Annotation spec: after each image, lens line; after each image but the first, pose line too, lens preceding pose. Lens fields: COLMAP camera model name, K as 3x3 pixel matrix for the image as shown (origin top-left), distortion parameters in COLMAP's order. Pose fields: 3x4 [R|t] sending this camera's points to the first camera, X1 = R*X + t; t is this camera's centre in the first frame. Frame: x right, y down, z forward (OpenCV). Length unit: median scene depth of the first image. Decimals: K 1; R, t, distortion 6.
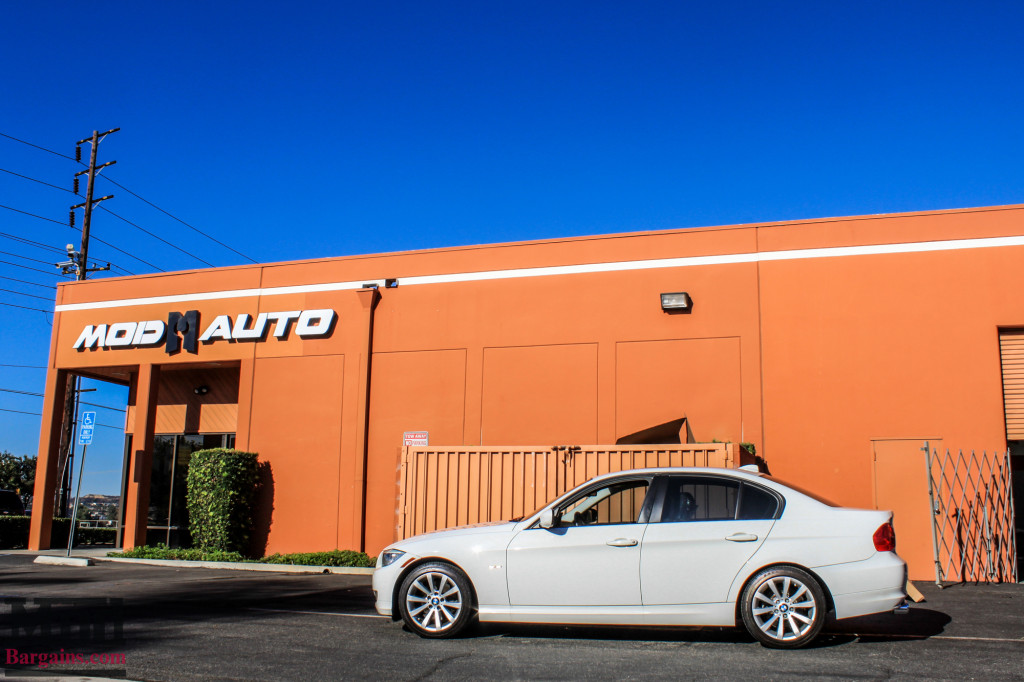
lens RADIAL K [[988.9, 0, 512.0], [0, 988.9, 341.0], [0, 0, 1]] dist [-0.112757, 0.005754]
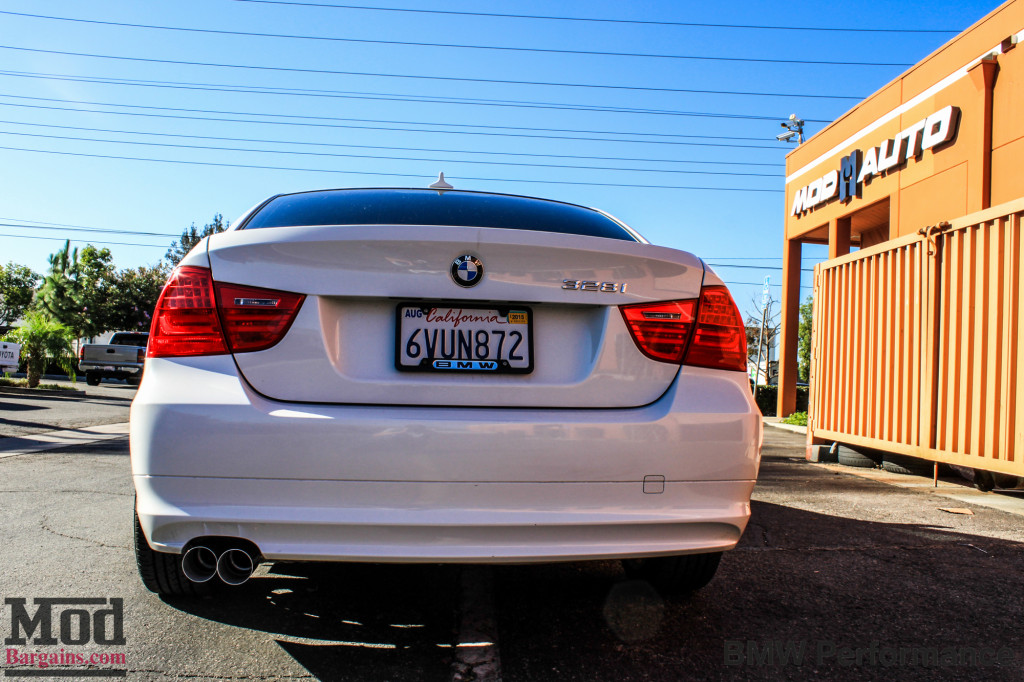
lens RADIAL K [[891.8, 0, 512.0], [0, 891.8, 341.0], [0, 0, 1]] dist [-0.169528, 0.158505]
pose [[0.382759, -0.039355, -0.923009, 0.289090], [0.132600, 0.991088, 0.012729, 0.094338], [0.914283, -0.127263, 0.384567, 0.420879]]
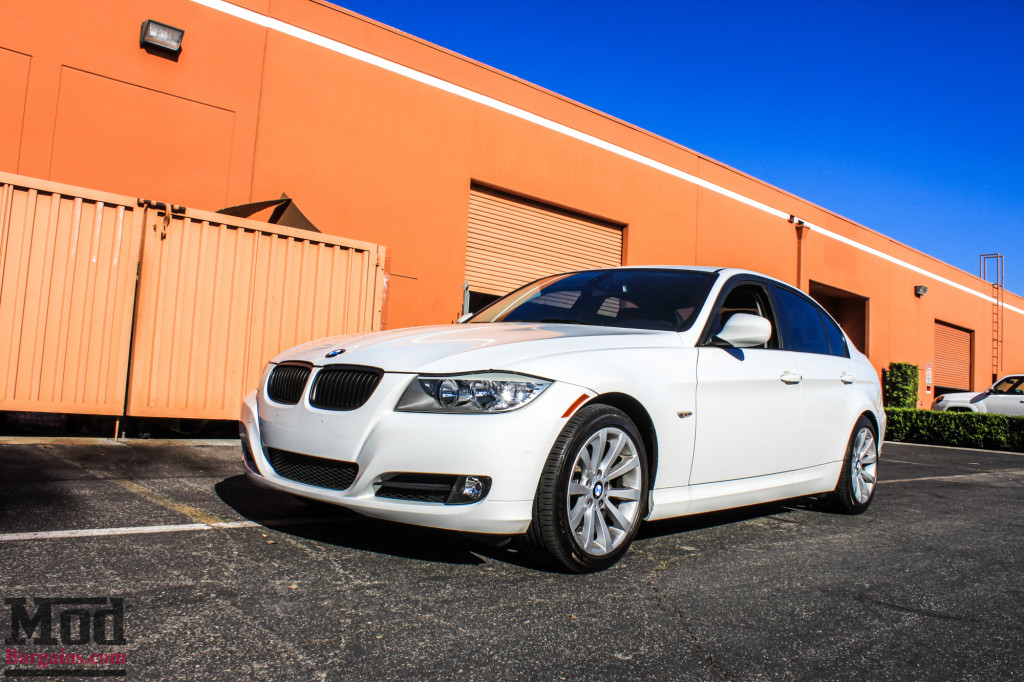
lens RADIAL K [[856.4, 0, 512.0], [0, 856.4, 341.0], [0, 0, 1]] dist [-0.122740, 0.011086]
pose [[0.442429, 0.072303, 0.893884, -0.211647], [-0.213771, 0.976516, 0.026819, 0.092073], [-0.870953, -0.202952, 0.447495, 0.408802]]
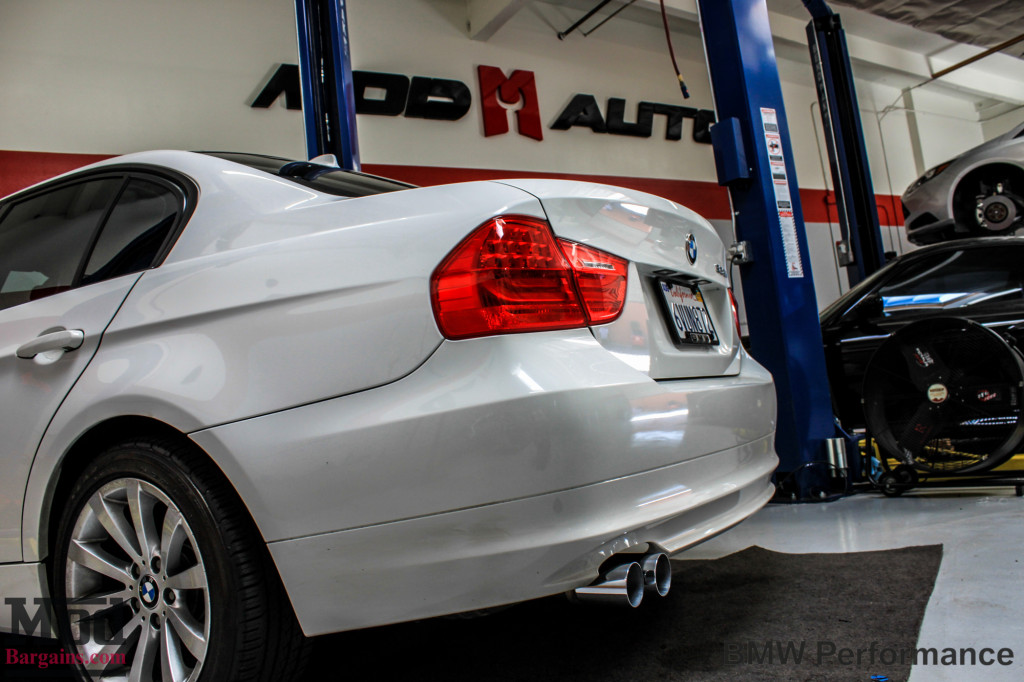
lens RADIAL K [[891.8, 0, 512.0], [0, 891.8, 341.0], [0, 0, 1]] dist [-0.169528, 0.158505]
pose [[0.959751, -0.129370, -0.249280, 0.185568], [0.149038, 0.986909, 0.061632, 0.087298], [0.238044, -0.096303, 0.966468, 0.337909]]
